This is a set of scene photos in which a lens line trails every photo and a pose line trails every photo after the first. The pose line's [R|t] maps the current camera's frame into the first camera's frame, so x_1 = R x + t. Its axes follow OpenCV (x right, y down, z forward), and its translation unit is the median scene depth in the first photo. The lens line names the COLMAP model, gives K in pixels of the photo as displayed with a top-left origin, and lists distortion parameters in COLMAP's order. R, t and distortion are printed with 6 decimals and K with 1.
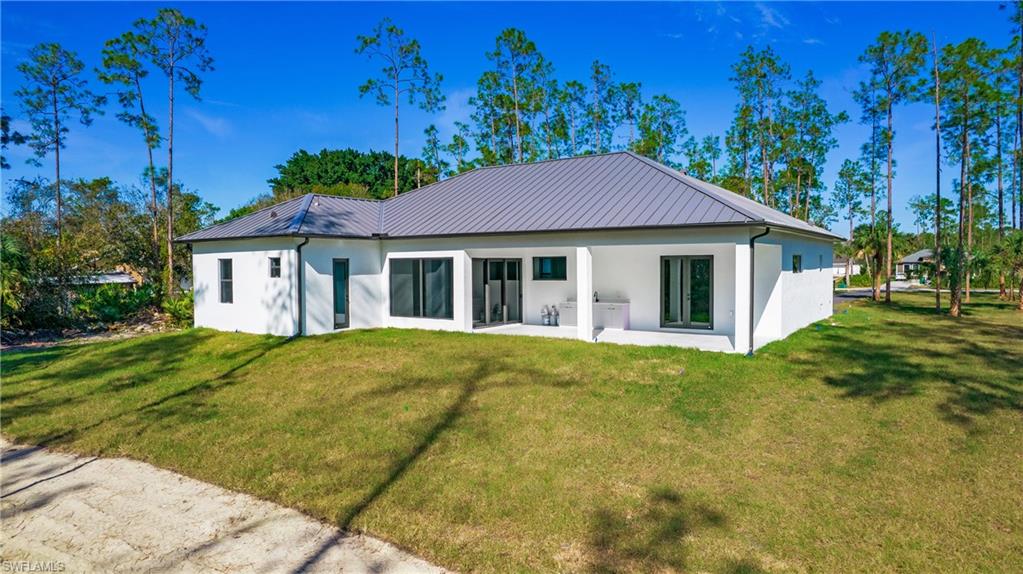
lens RADIAL K [[662.1, 0, 510.8], [0, 662.1, 283.3], [0, 0, 1]] dist [-0.037368, 0.011866]
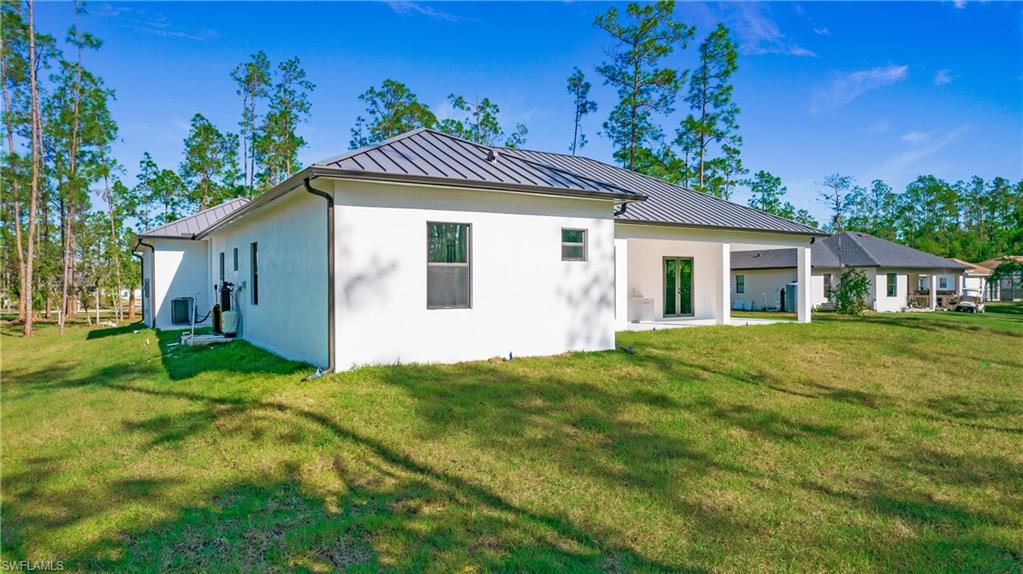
lens RADIAL K [[662.1, 0, 505.8], [0, 662.1, 292.7], [0, 0, 1]] dist [-0.037368, 0.011866]
pose [[0.407465, -0.006027, 0.913201, -0.910111], [0.020946, 0.999777, -0.002748, 0.020406], [-0.912981, 0.020248, 0.407500, 0.767262]]
